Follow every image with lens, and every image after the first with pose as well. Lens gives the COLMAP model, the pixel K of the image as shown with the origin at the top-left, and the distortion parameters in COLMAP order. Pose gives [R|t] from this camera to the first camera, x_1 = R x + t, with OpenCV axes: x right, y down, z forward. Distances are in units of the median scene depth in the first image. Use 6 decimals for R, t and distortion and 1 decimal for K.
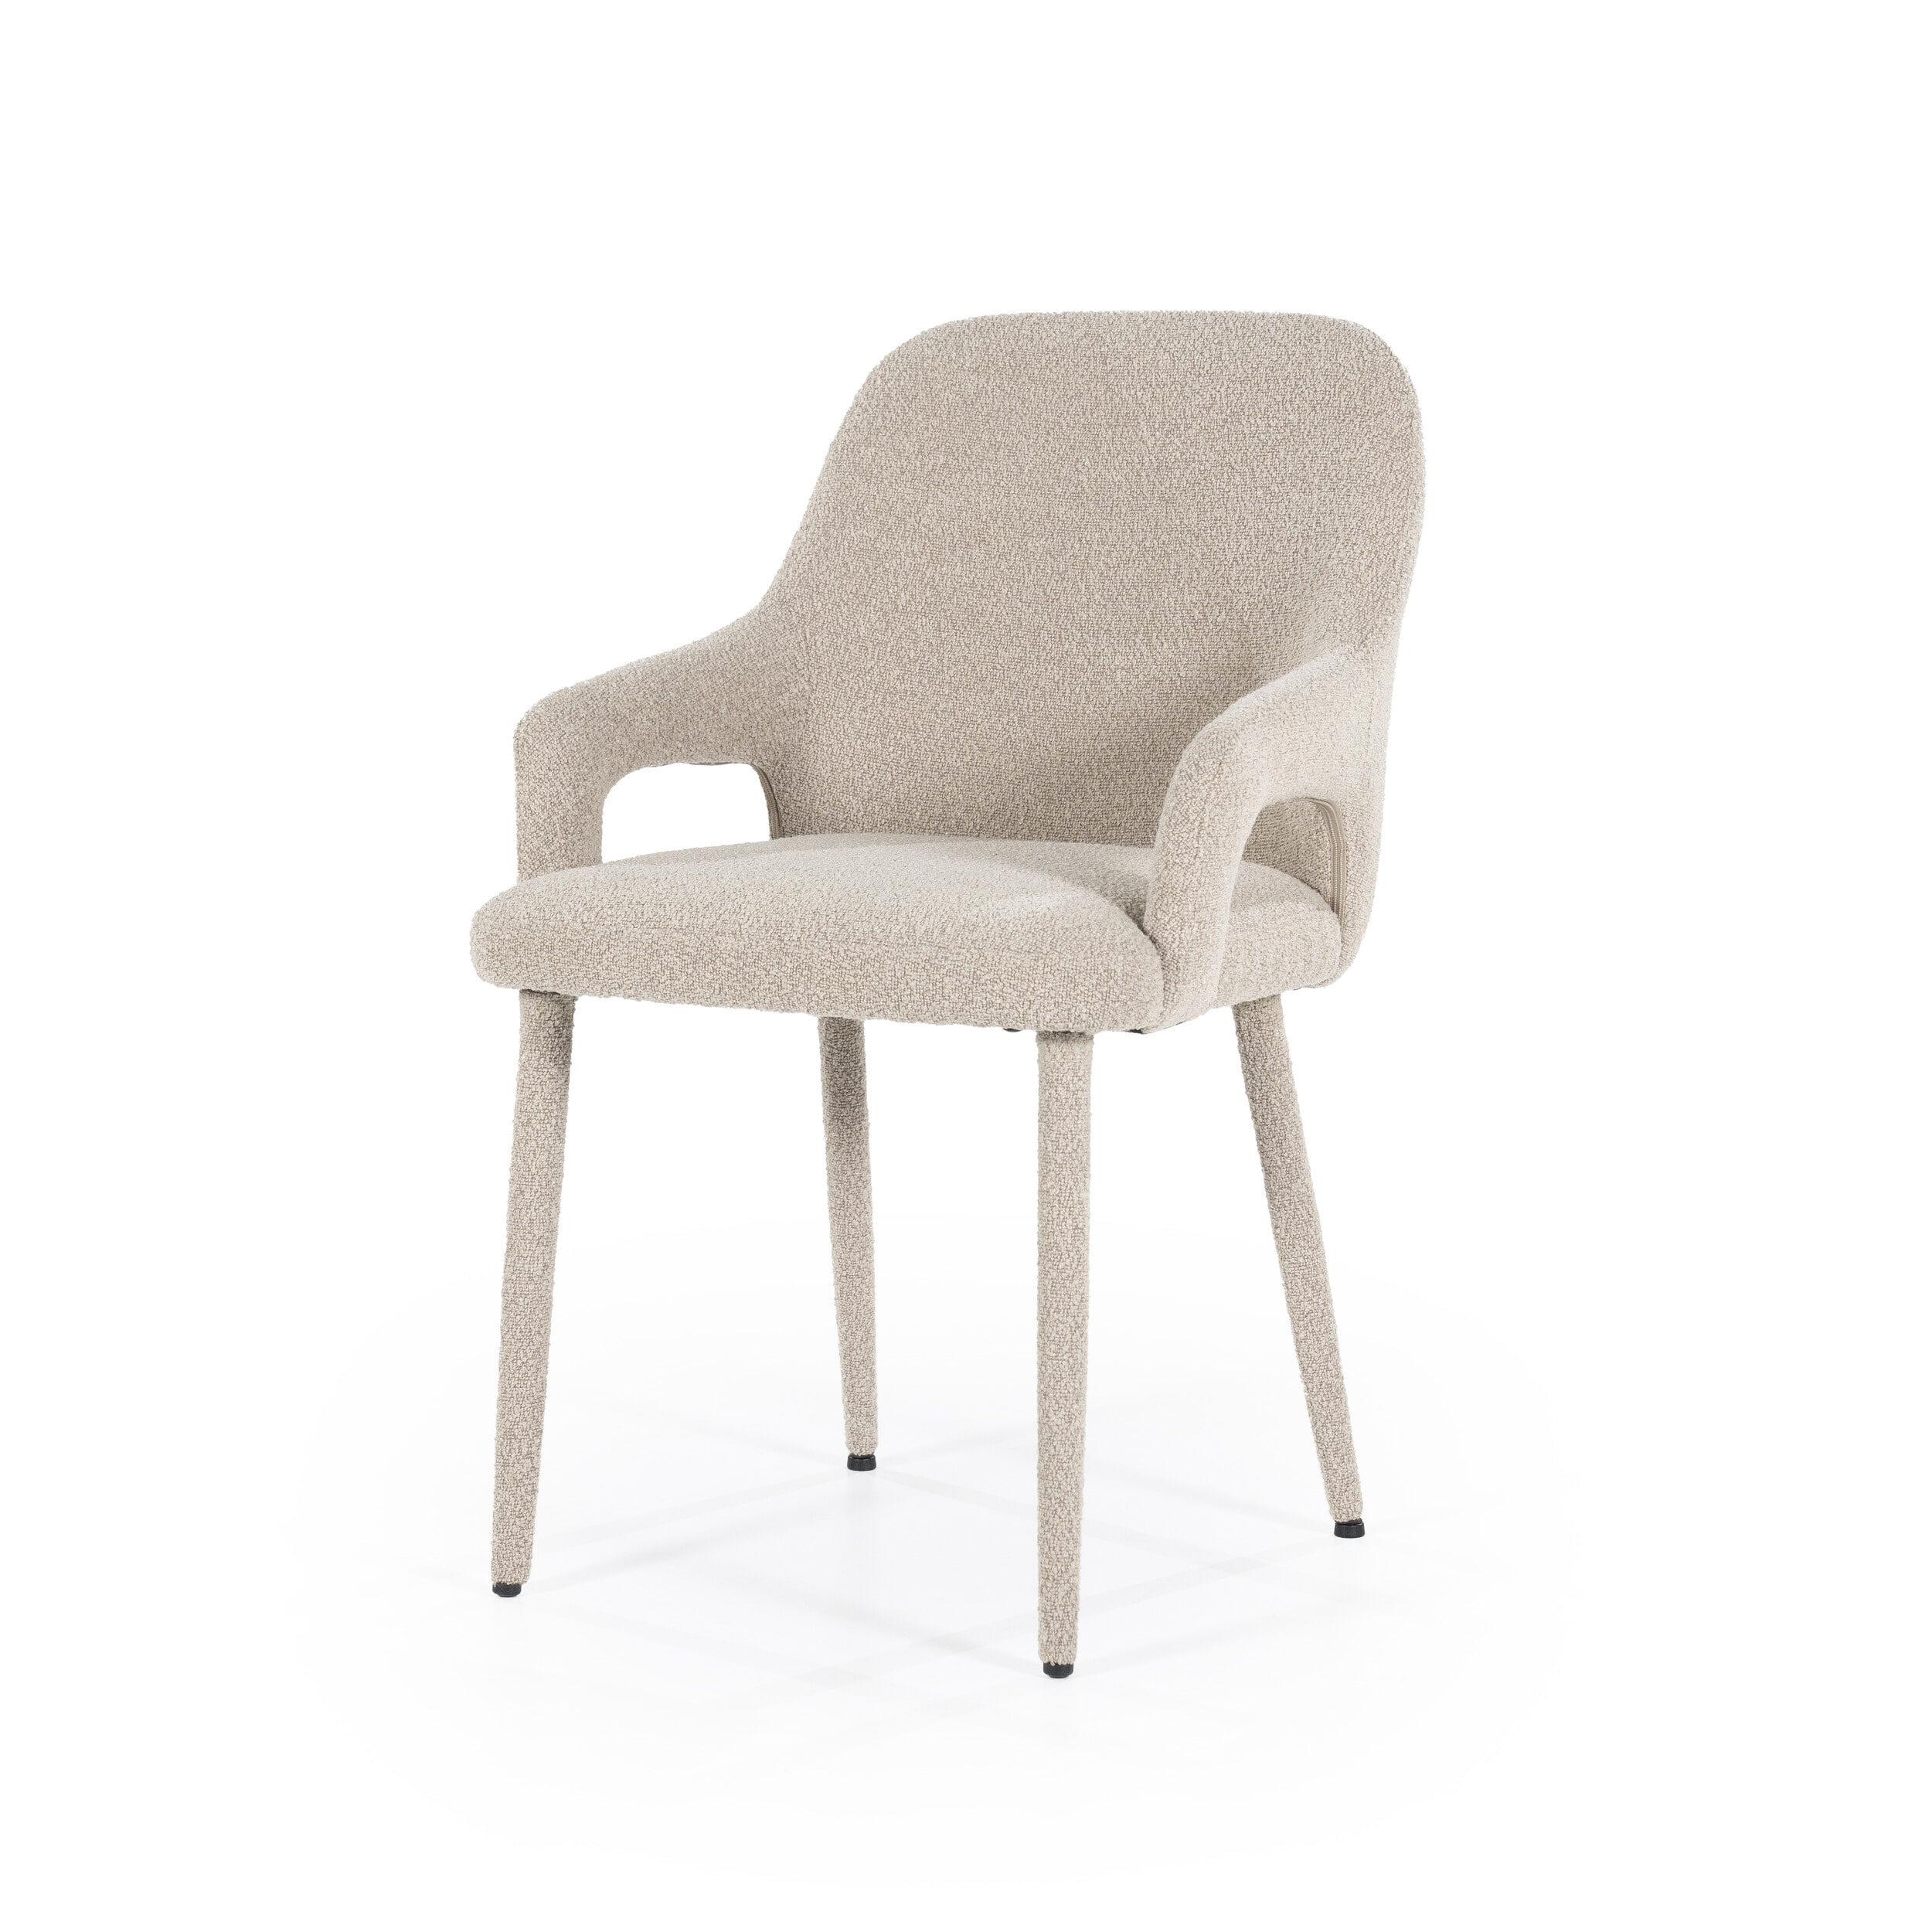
lens RADIAL K [[5479.1, 0, 966.0], [0, 5479.1, 966.0], [0, 0, 1]] dist [0.301826, -0.021126]
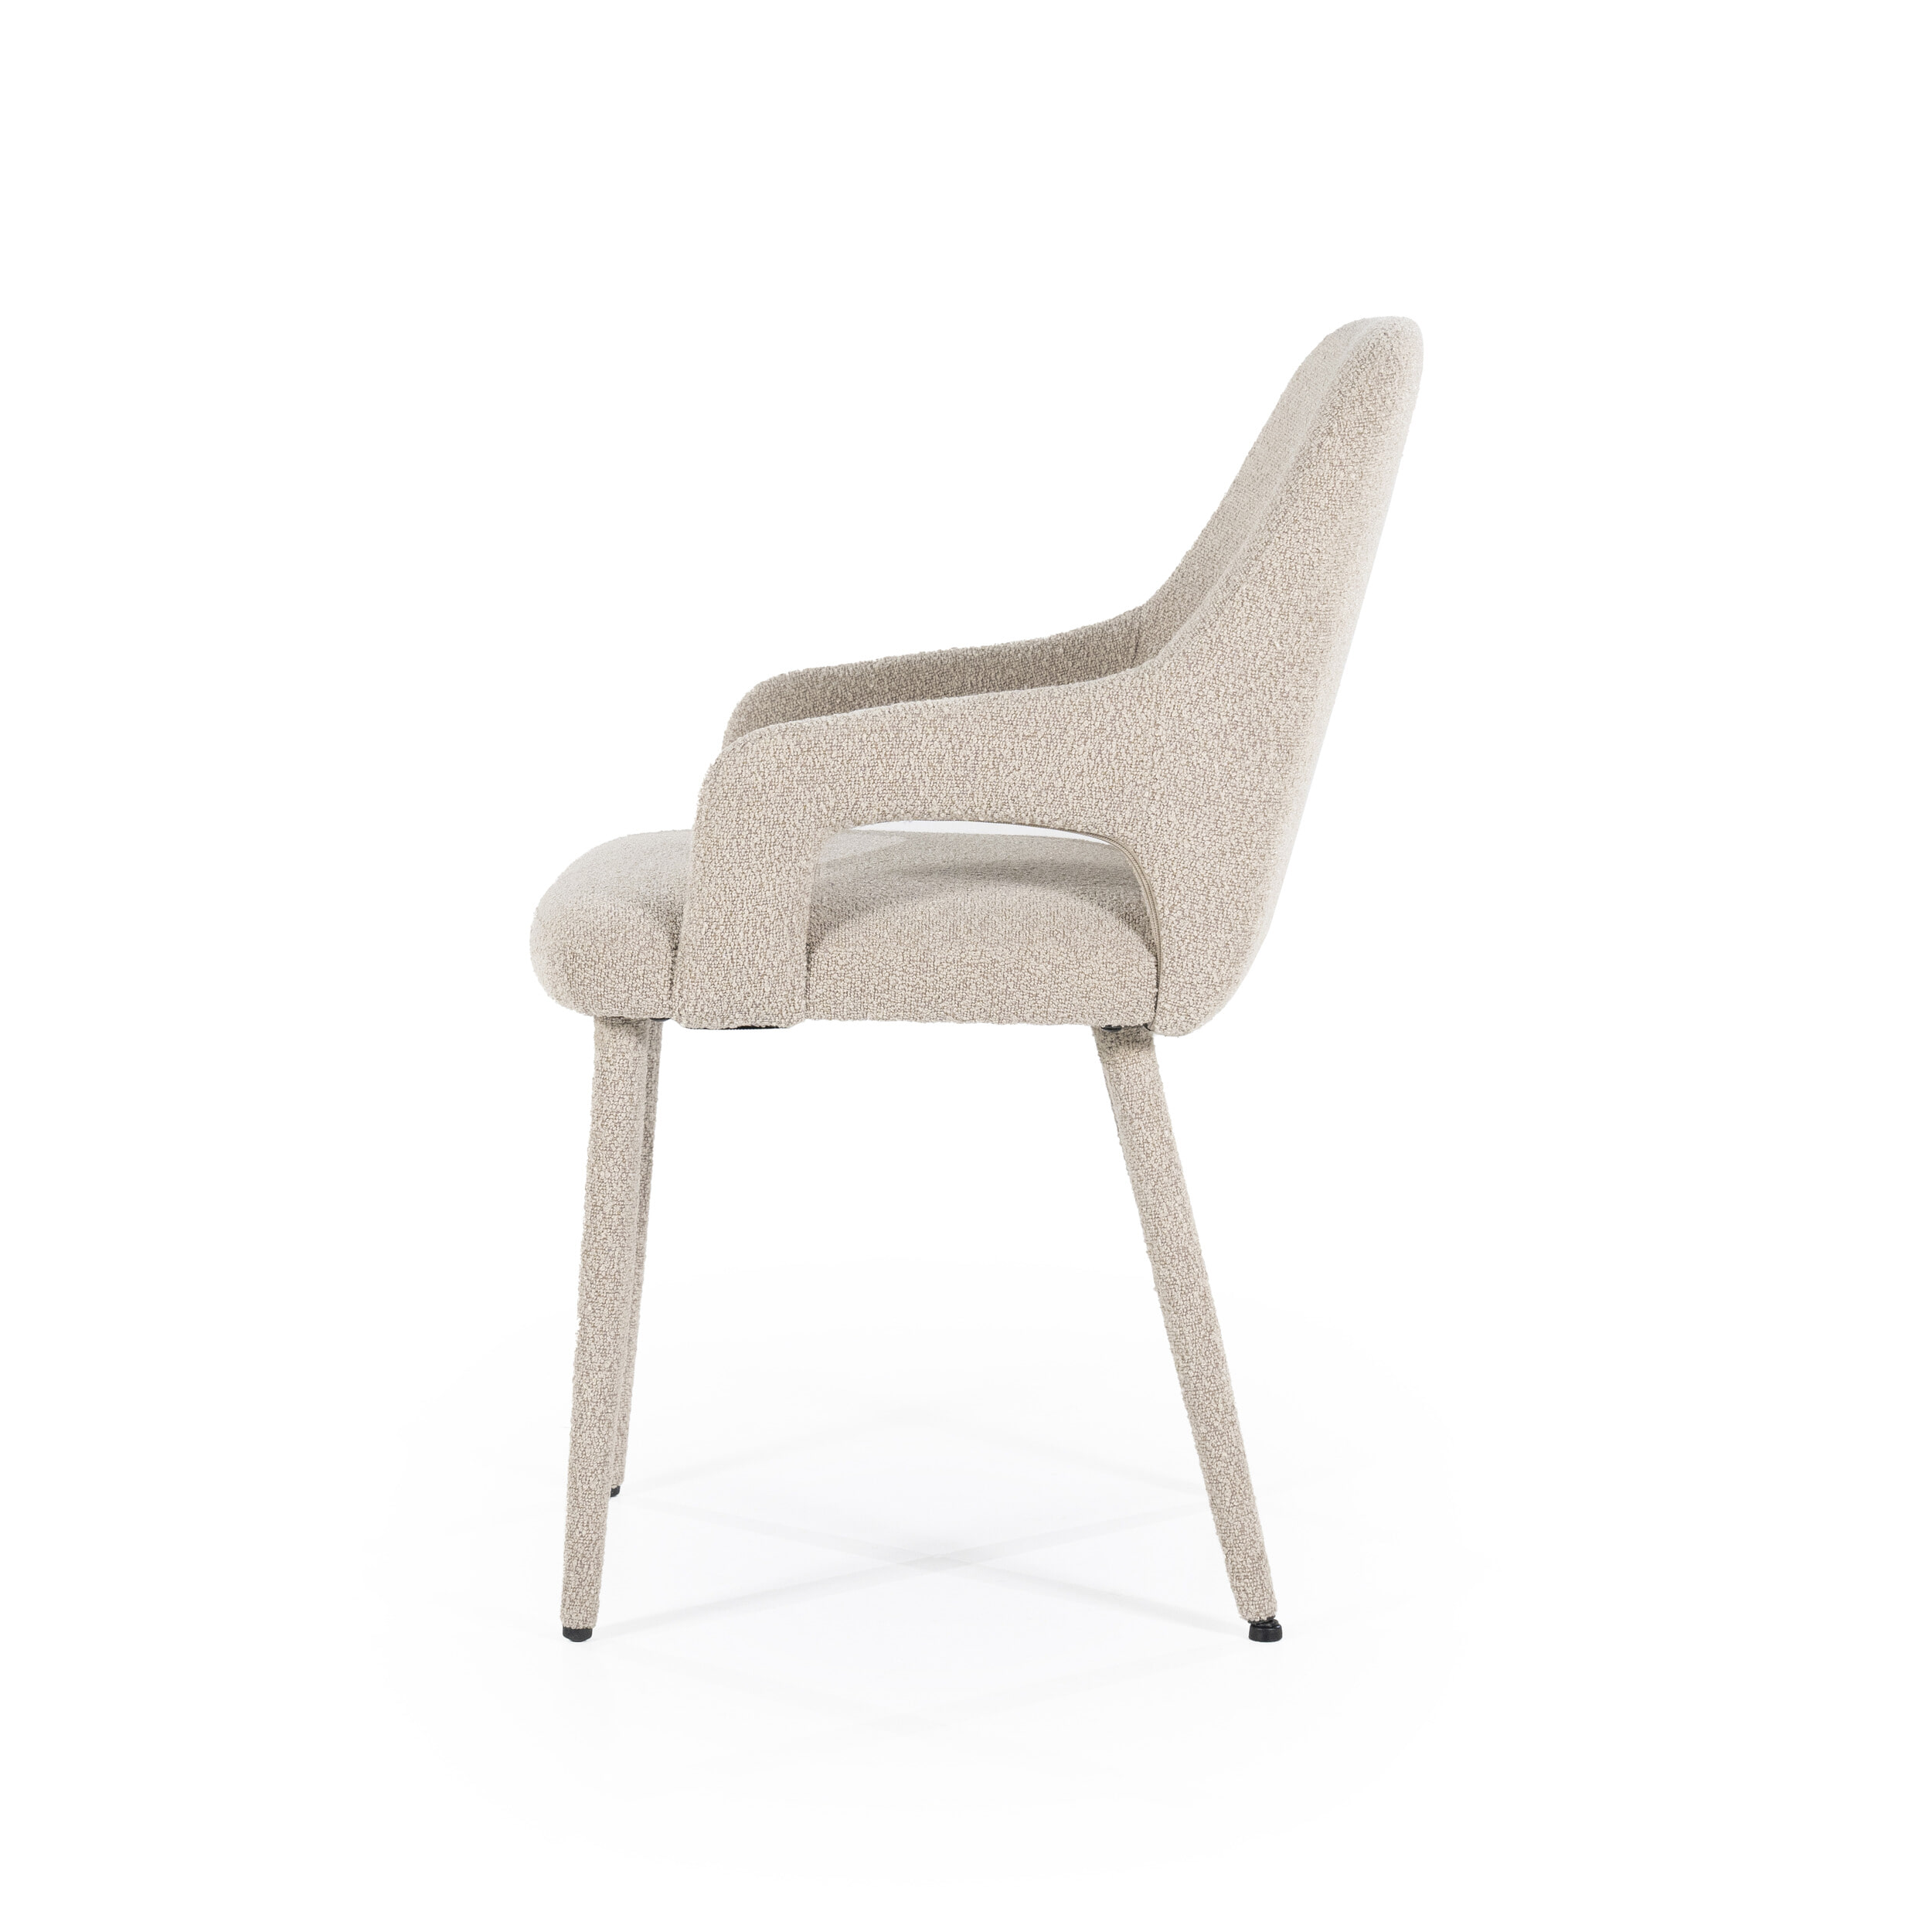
lens RADIAL K [[5616.2, 0, 966.0], [0, 5616.2, 966.0], [0, 0, 1]] dist [0.291336, 0.104026]
pose [[0.504821, 0.107286, -0.856531, 0.848516], [-0.114875, 0.991771, 0.056520, -0.056929], [0.855546, 0.069862, 0.512991, 0.463849]]
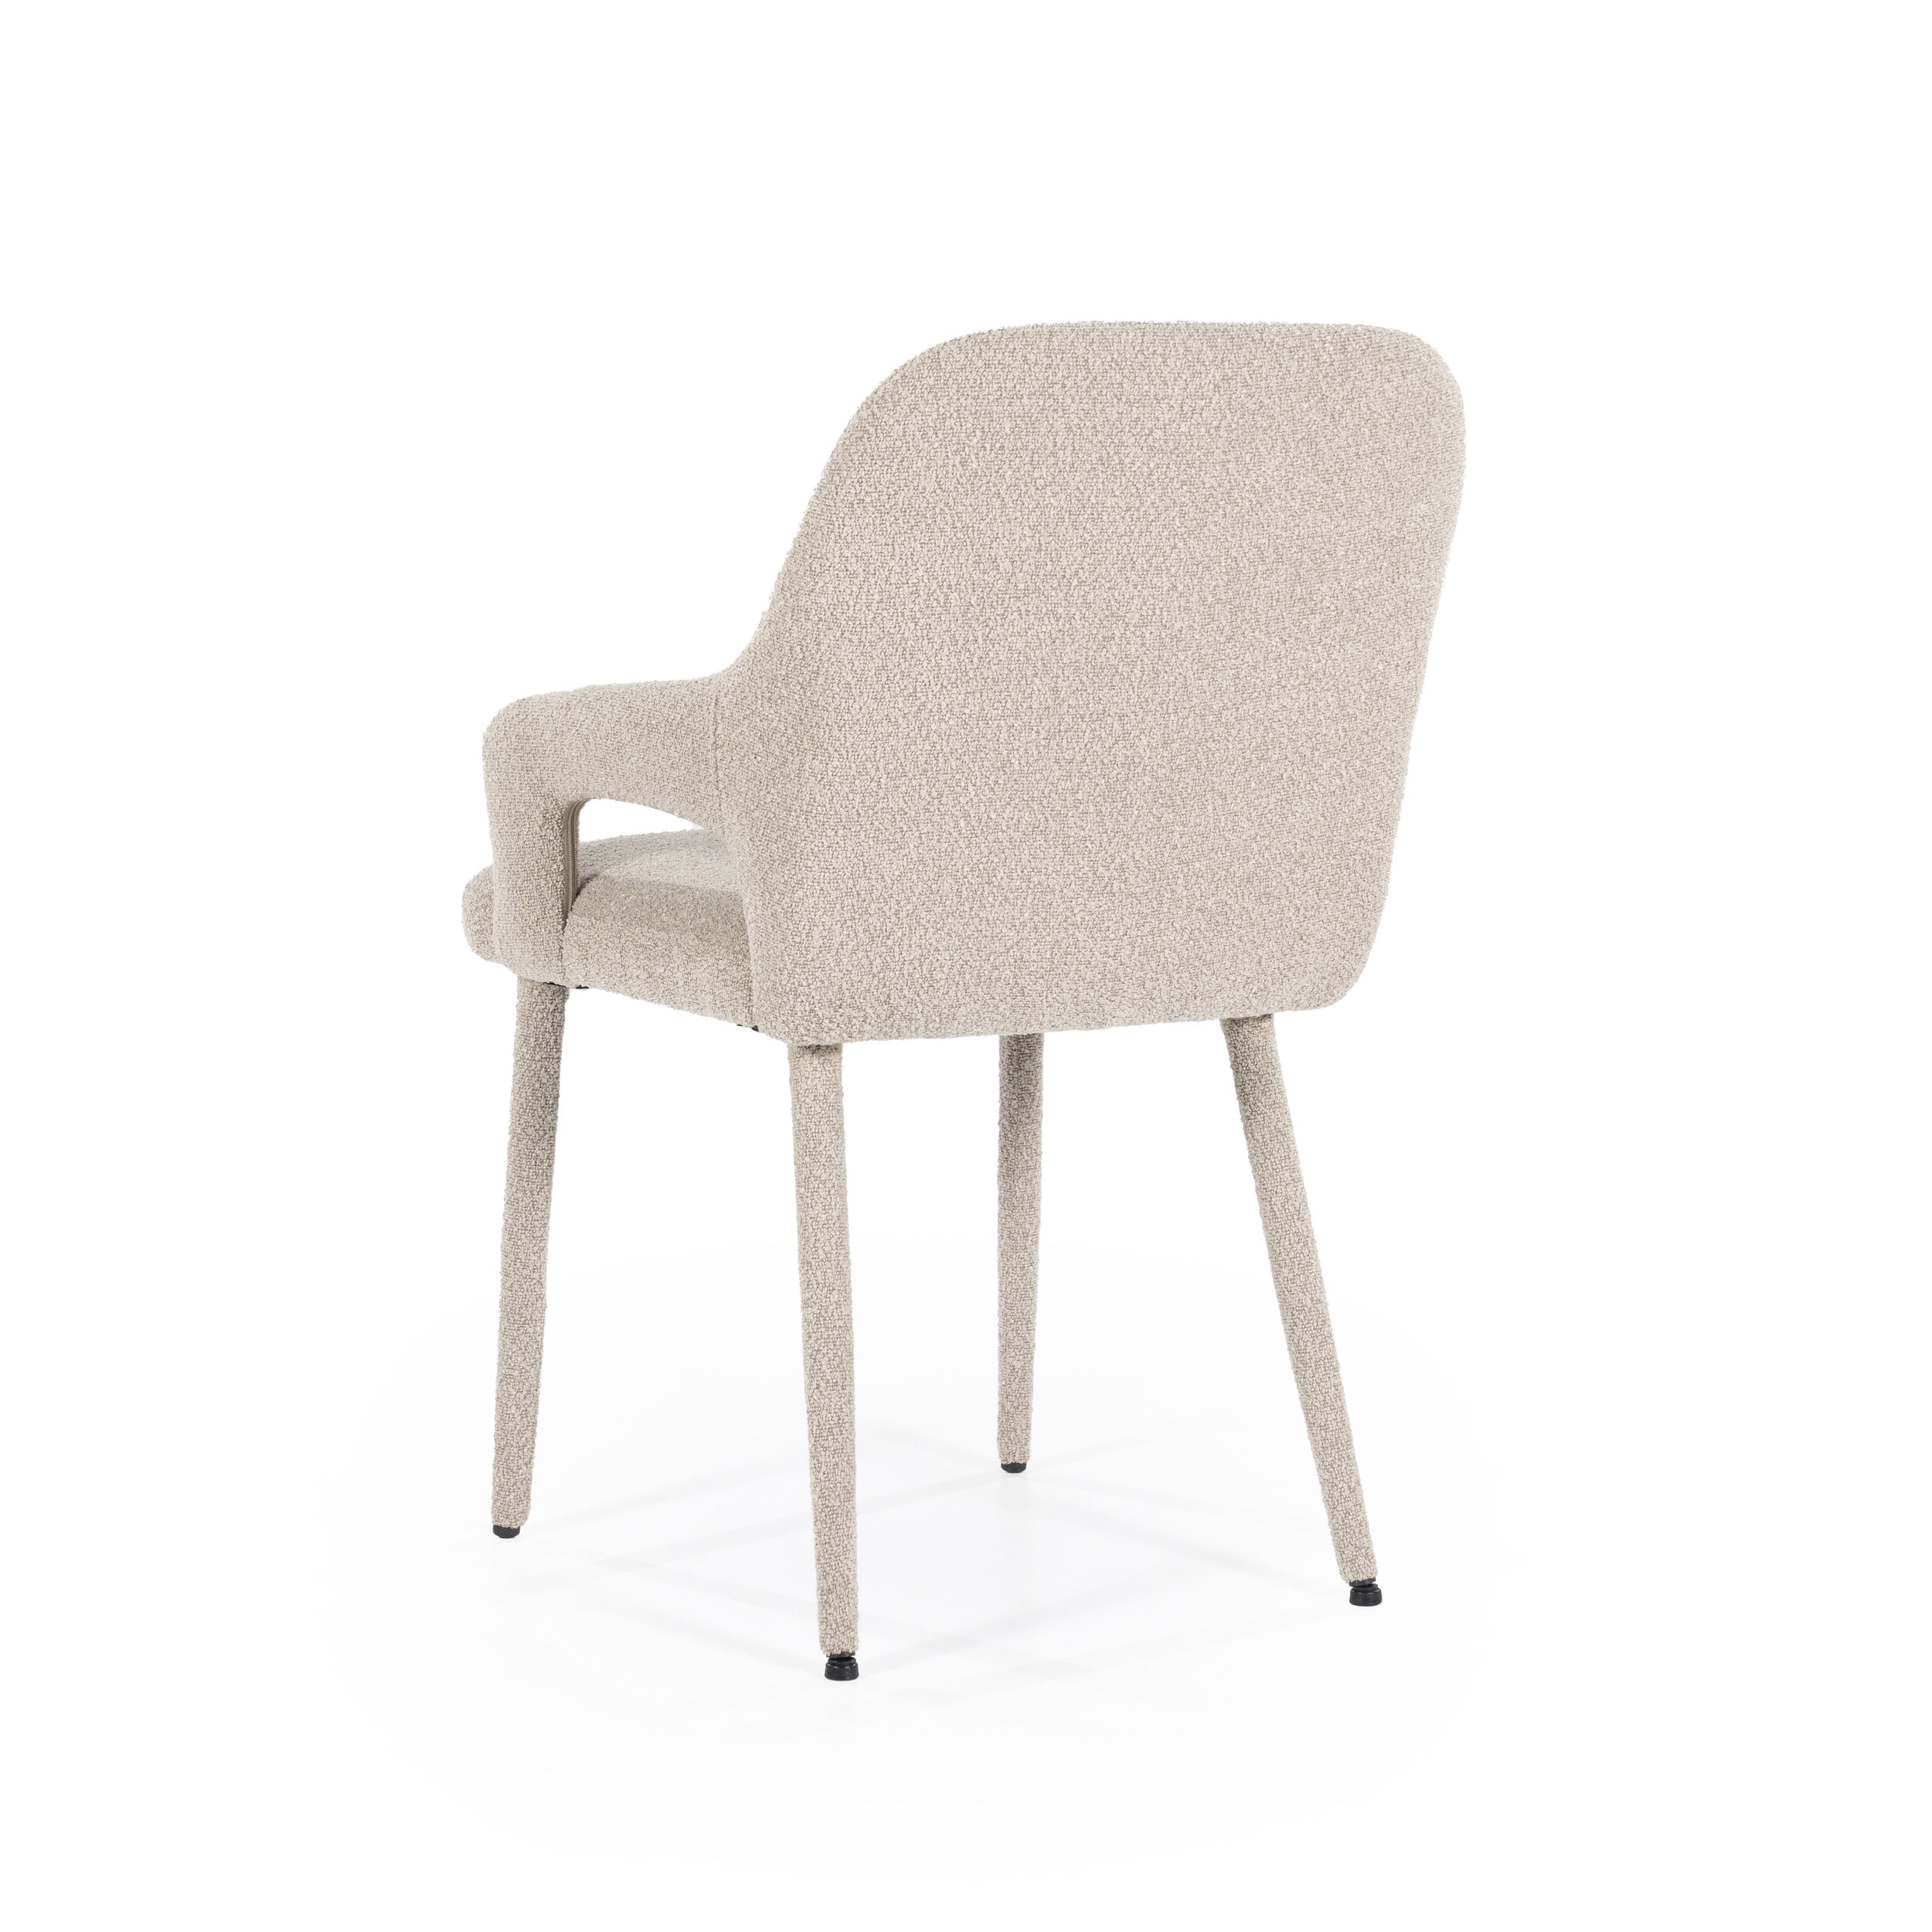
lens RADIAL K [[5616.2, 0, 966.0], [0, 5616.2, 966.0], [0, 0, 1]] dist [0.291336, 0.104026]
pose [[-0.486511, 0.103776, -0.867489, 0.850548], [-0.121865, 0.975153, 0.185000, -0.183522], [0.865134, 0.195721, -0.461776, 1.426165]]
